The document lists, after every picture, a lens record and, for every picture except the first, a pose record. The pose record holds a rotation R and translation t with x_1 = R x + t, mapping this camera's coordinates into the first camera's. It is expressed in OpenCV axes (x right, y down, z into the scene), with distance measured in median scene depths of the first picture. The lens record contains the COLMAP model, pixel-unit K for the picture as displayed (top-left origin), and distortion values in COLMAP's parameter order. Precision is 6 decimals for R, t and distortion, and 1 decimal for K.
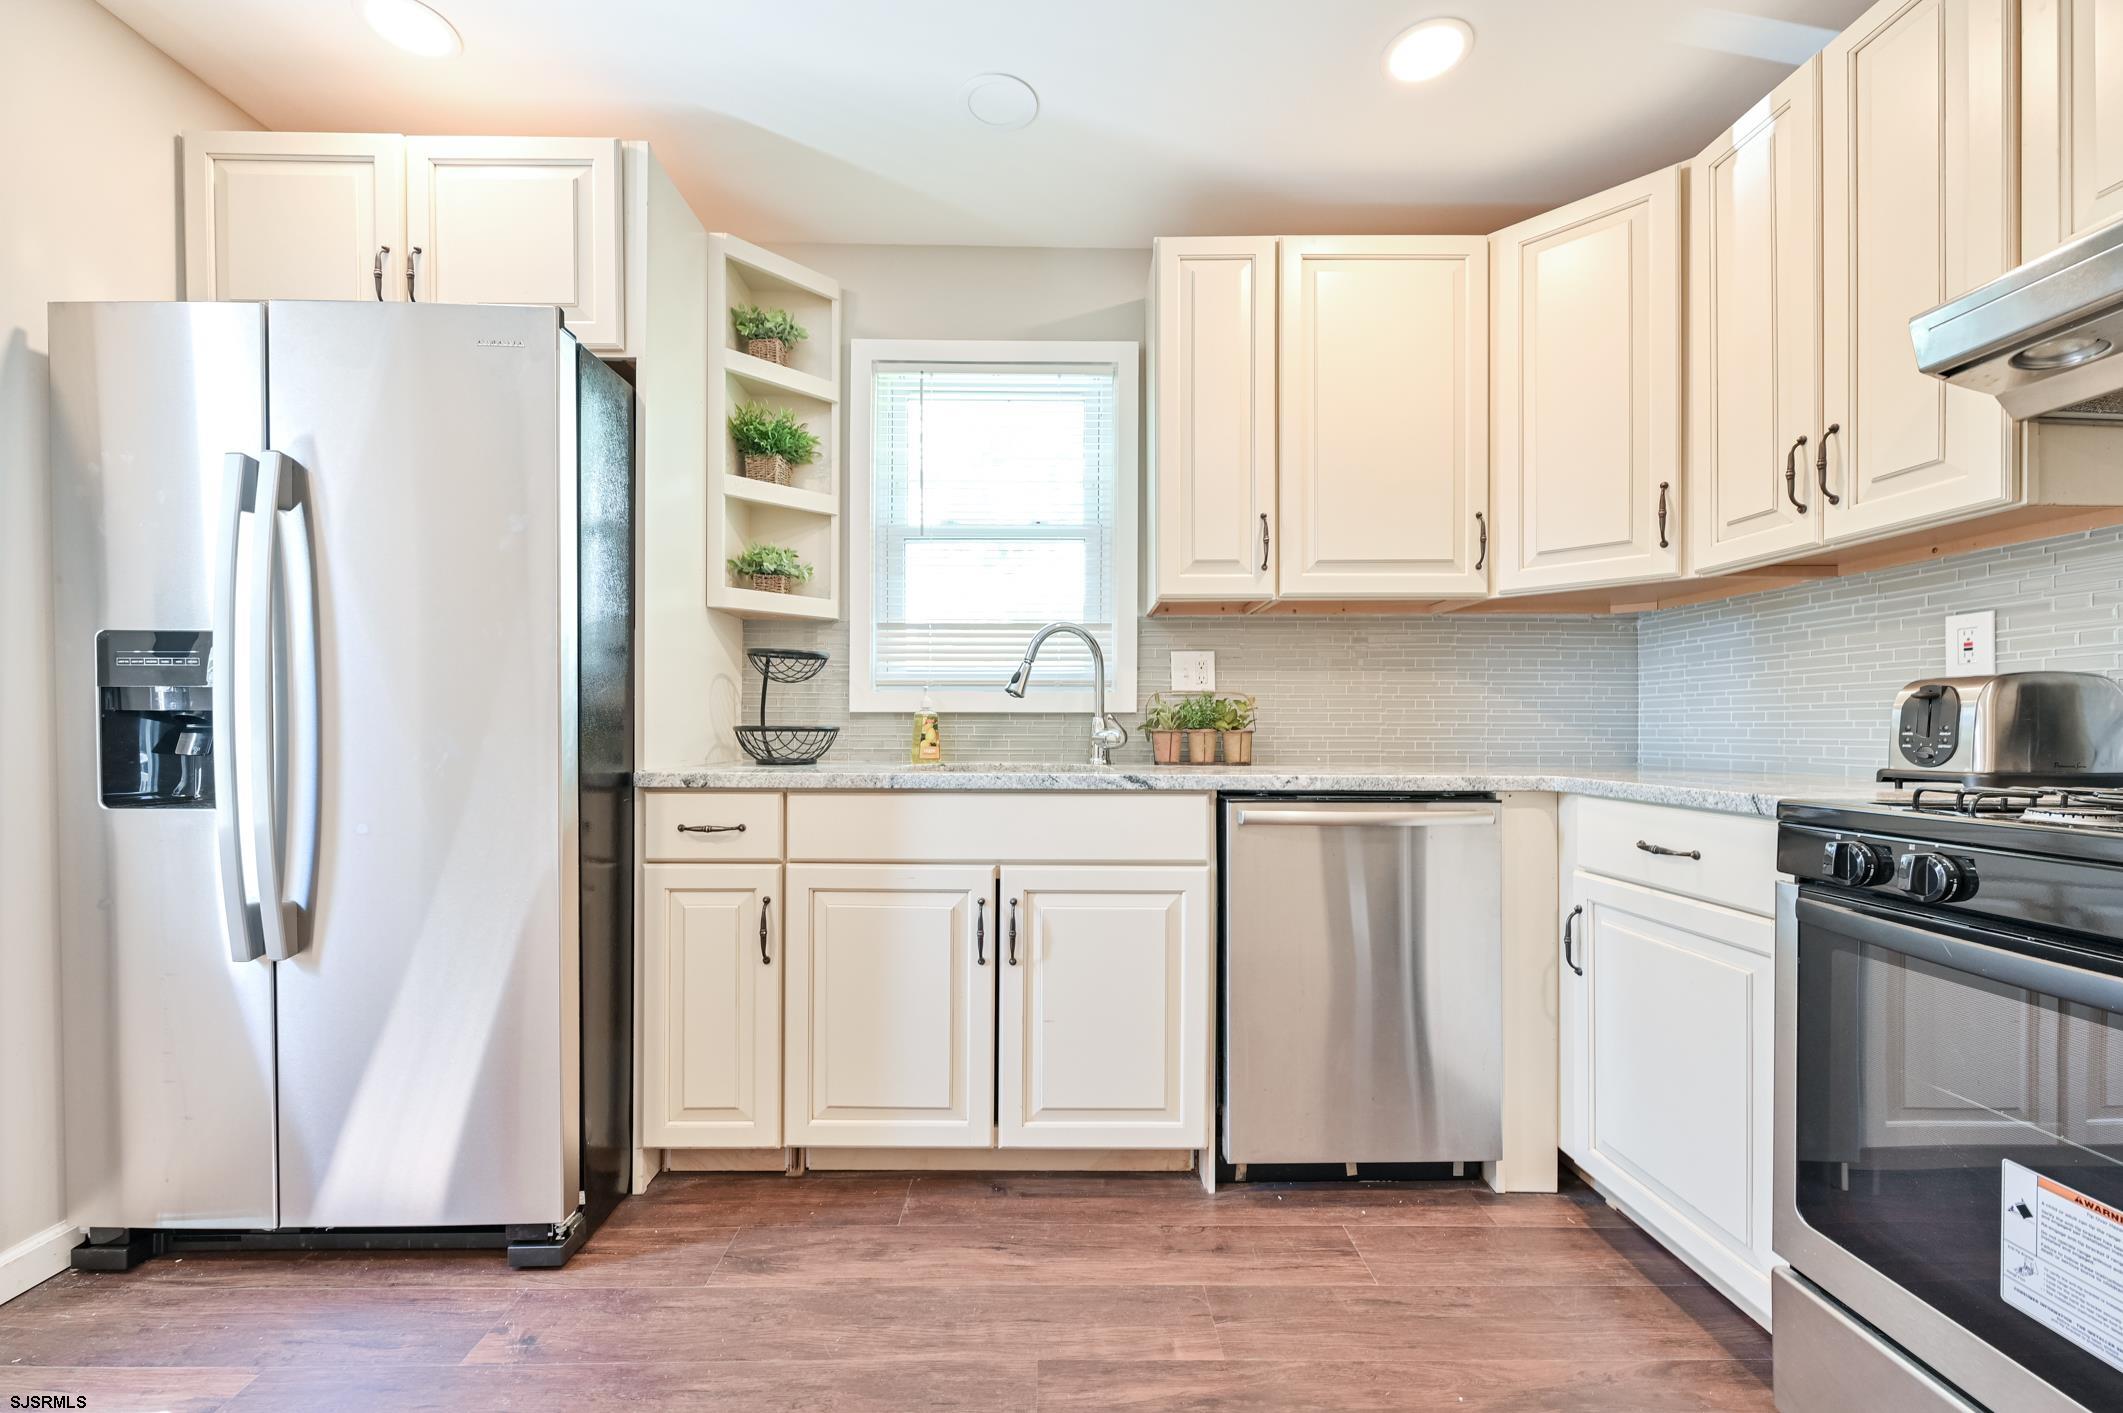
lens RADIAL K [[851.6, 0, 1051.8], [0, 851.6, 725.9], [0, 0, 1]] dist [-0.000826, 0.000069]
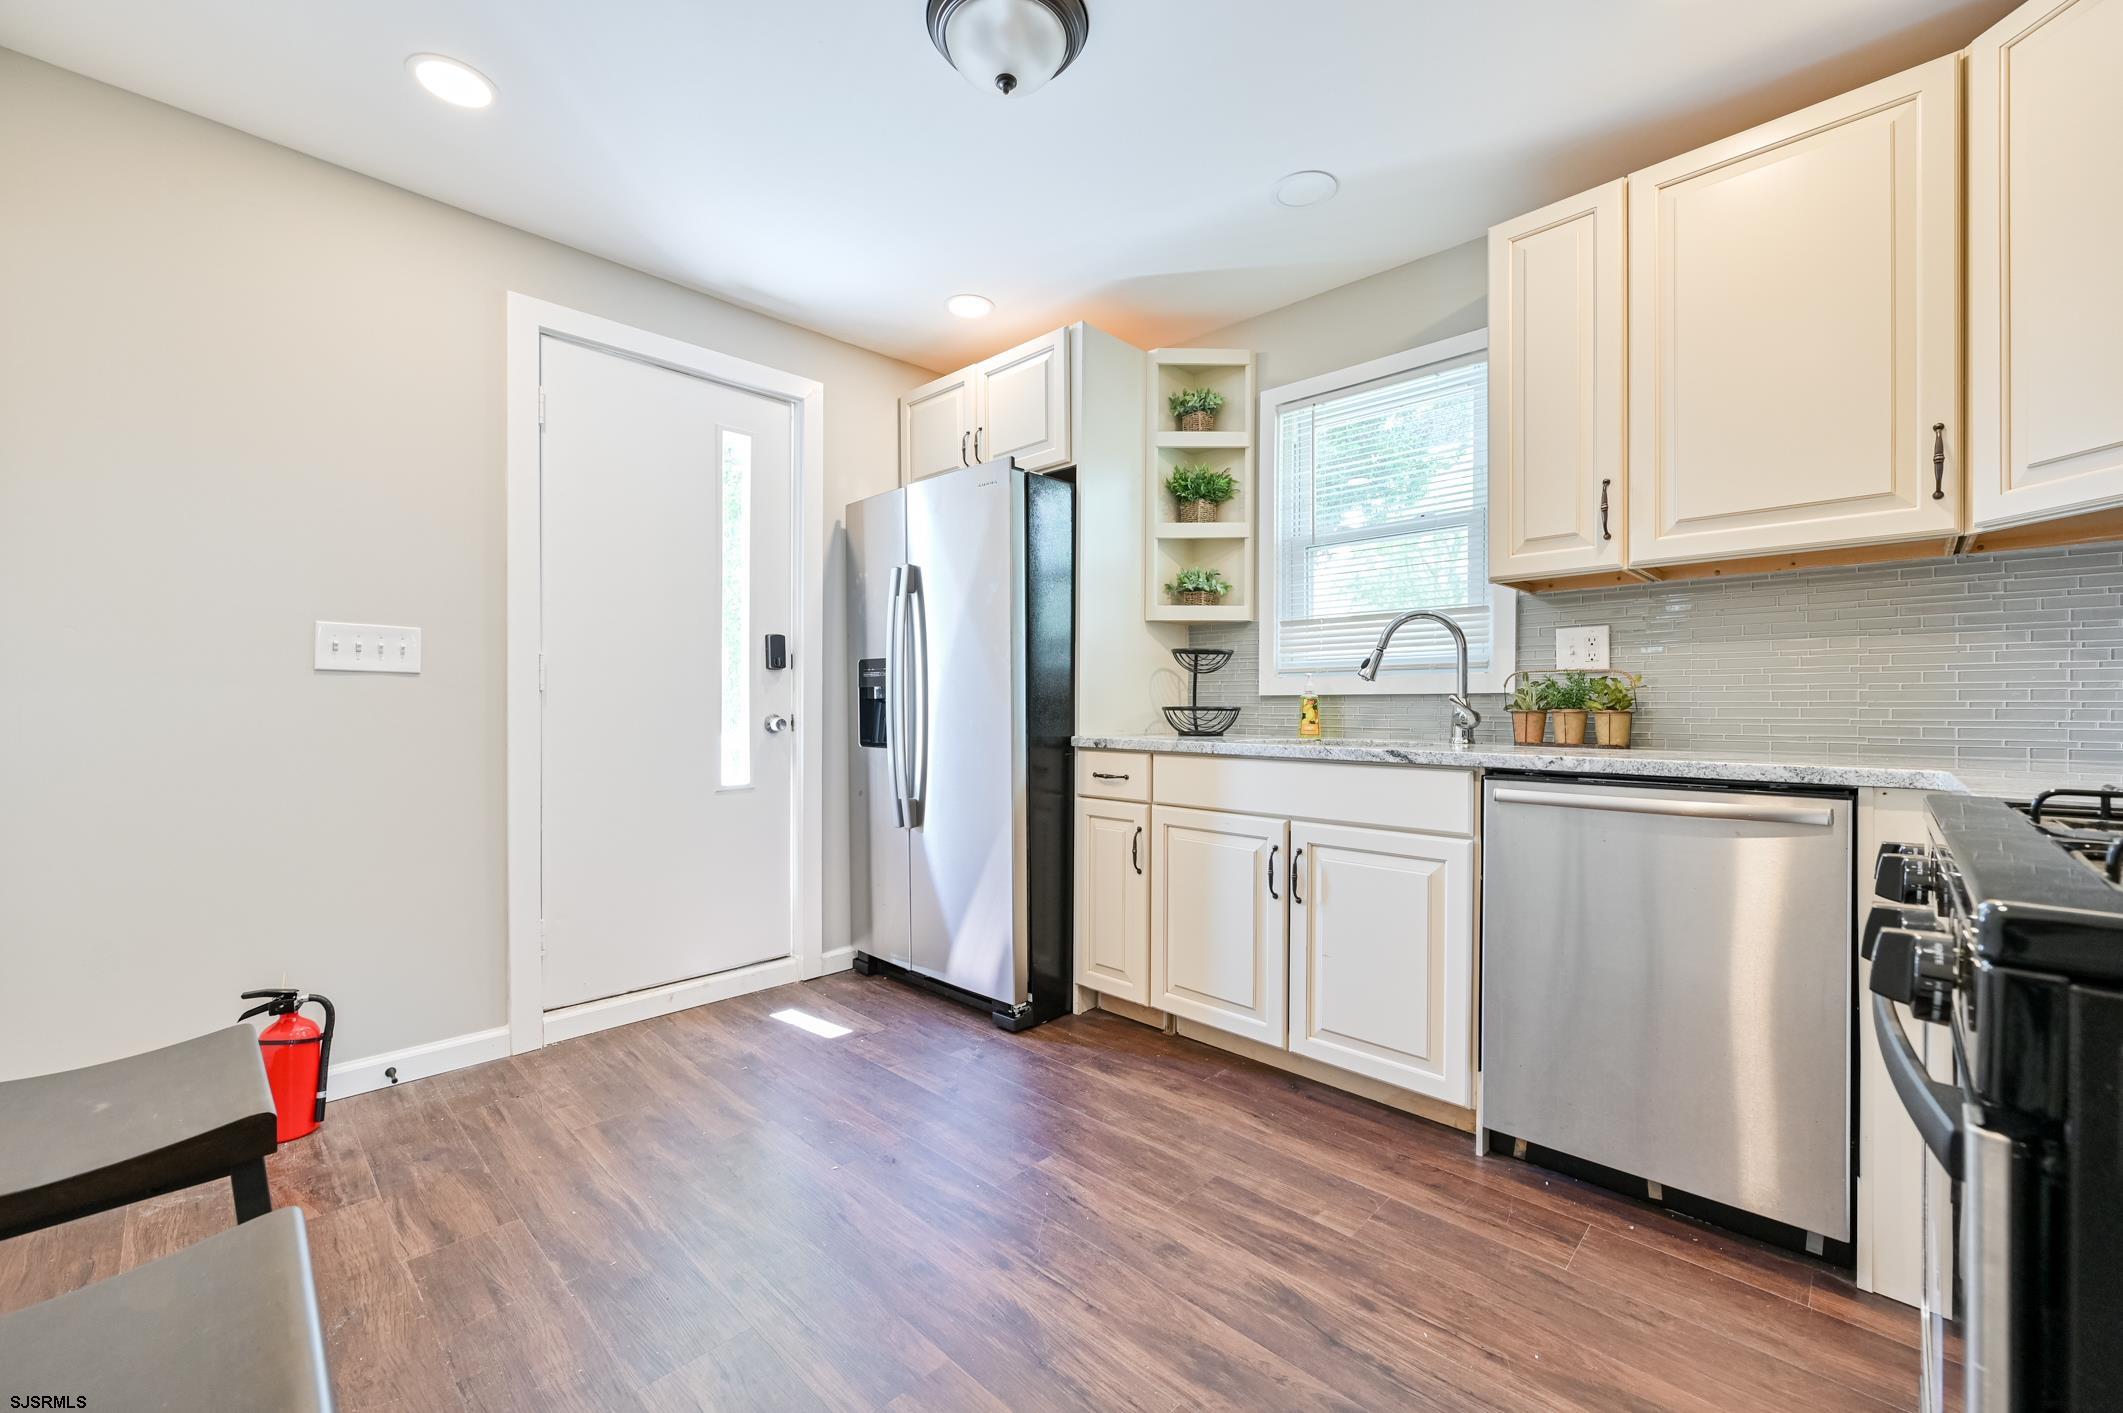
lens RADIAL K [[847.5, 0, 1061.5], [0, 847.5, 706.5], [0, 0, 1]] dist [0.000204, 0.000077]
pose [[0.712602, -0.000903, -0.701568, 0.557375], [-0.001370, 0.999995, -0.002678, 0.004450], [0.701568, 0.002869, 0.712597, -0.097782]]
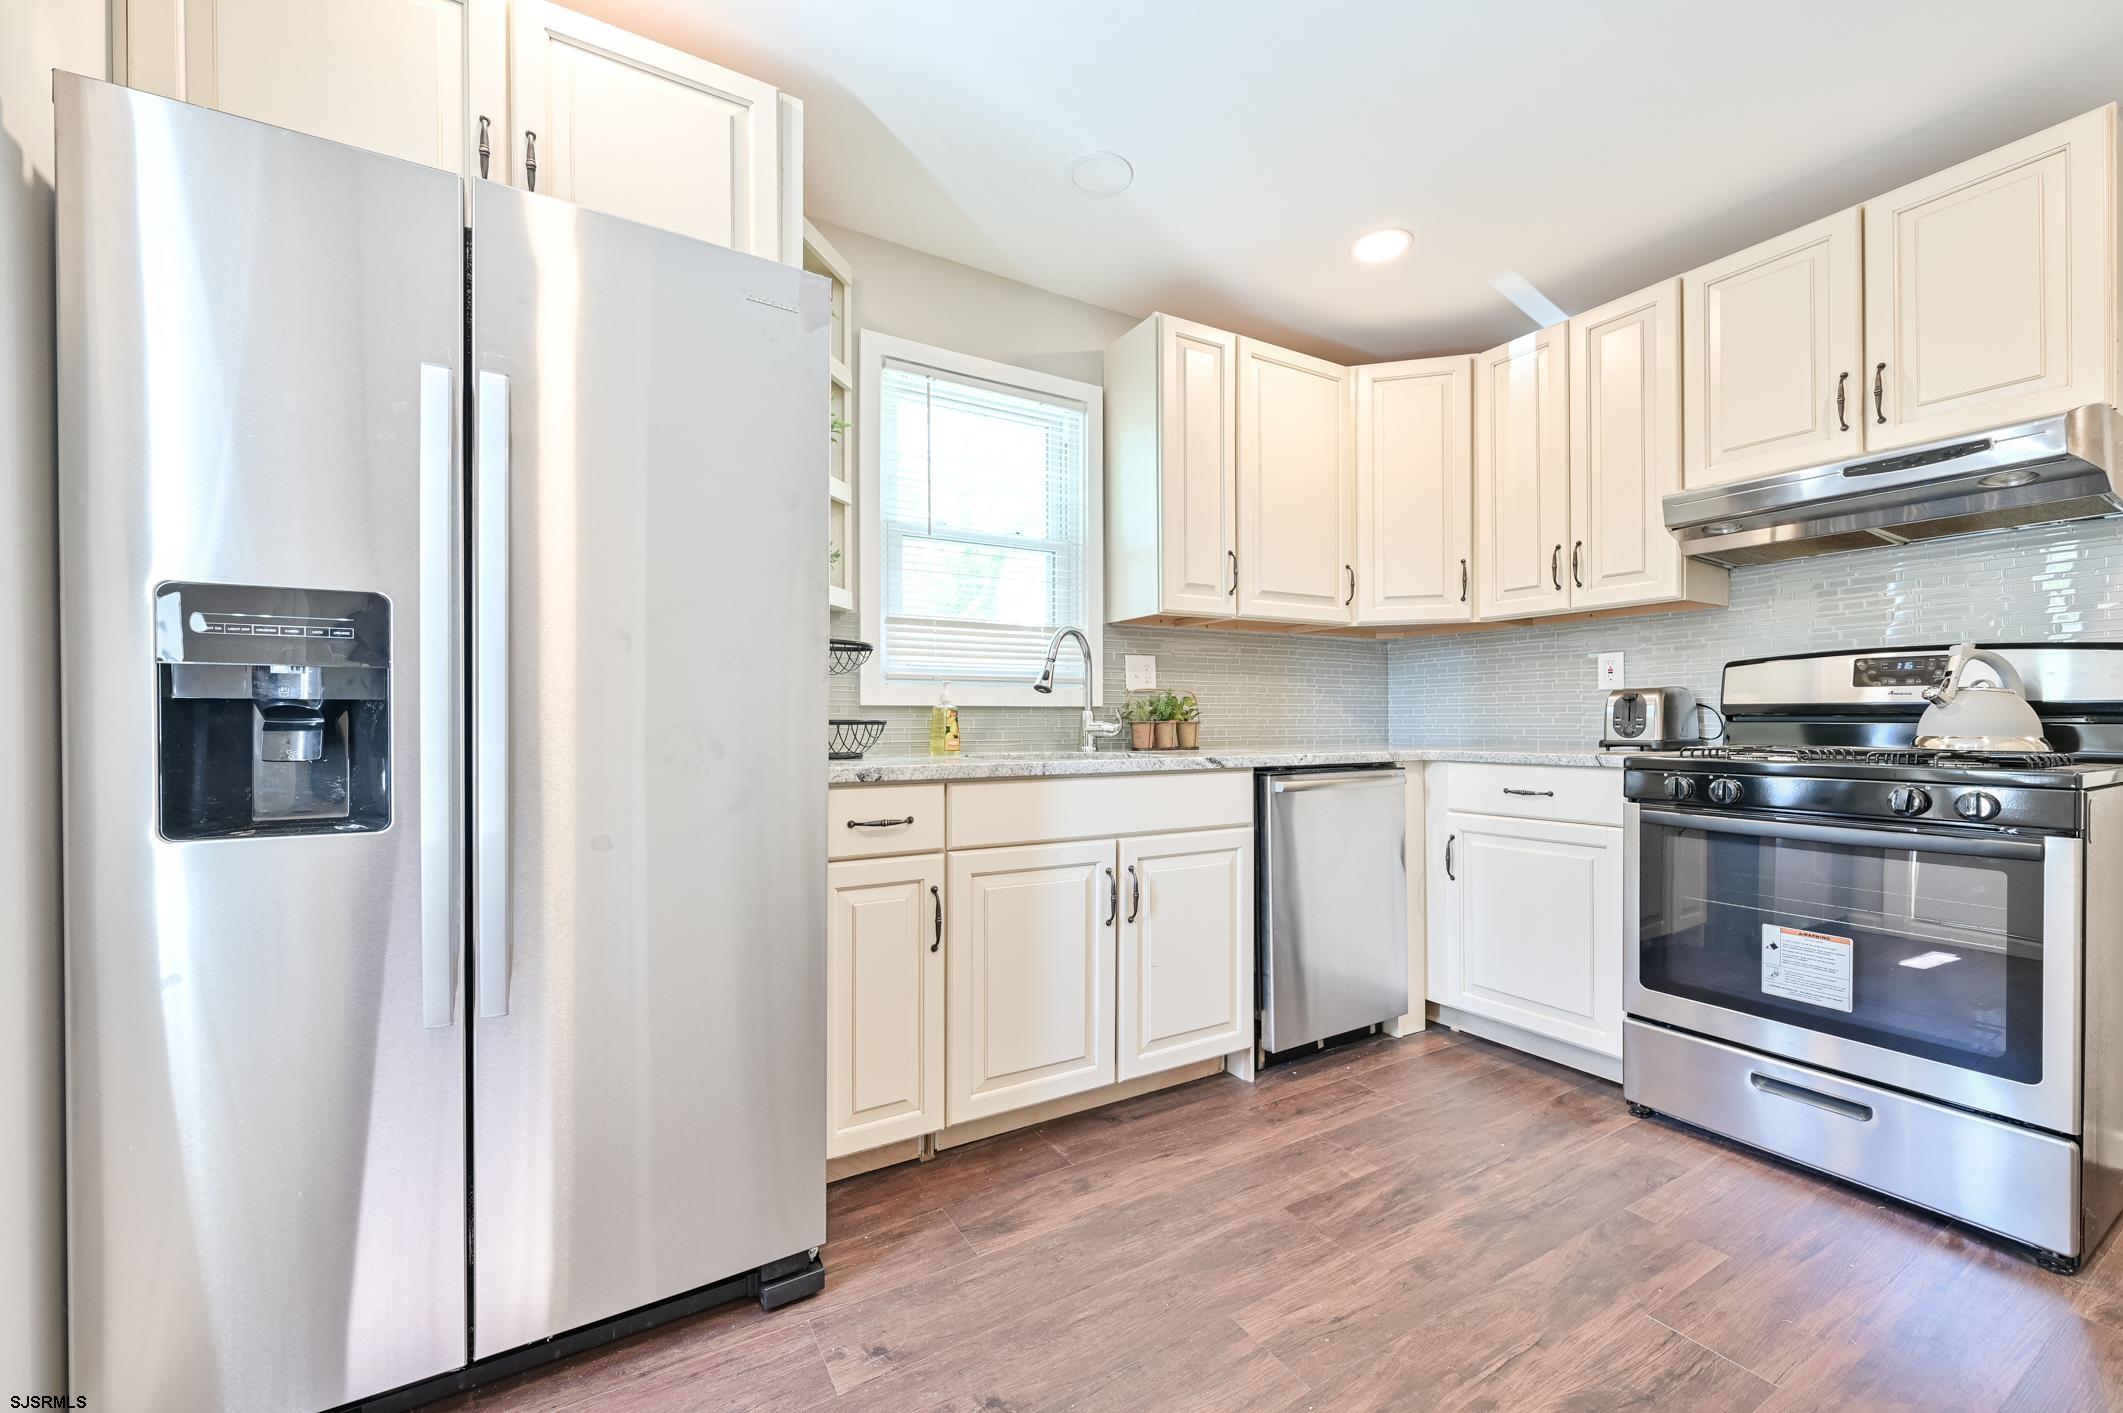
lens RADIAL K [[839.4, 0, 1070.4], [0, 839.4, 719.9], [0, 0, 1]] dist [-0.000848, -0.000020]
pose [[0.862599, -0.004639, 0.505867, -0.694155], [0.005141, 0.999987, 0.000403, 0.001794], [-0.505863, 0.002253, 0.862611, 0.047188]]
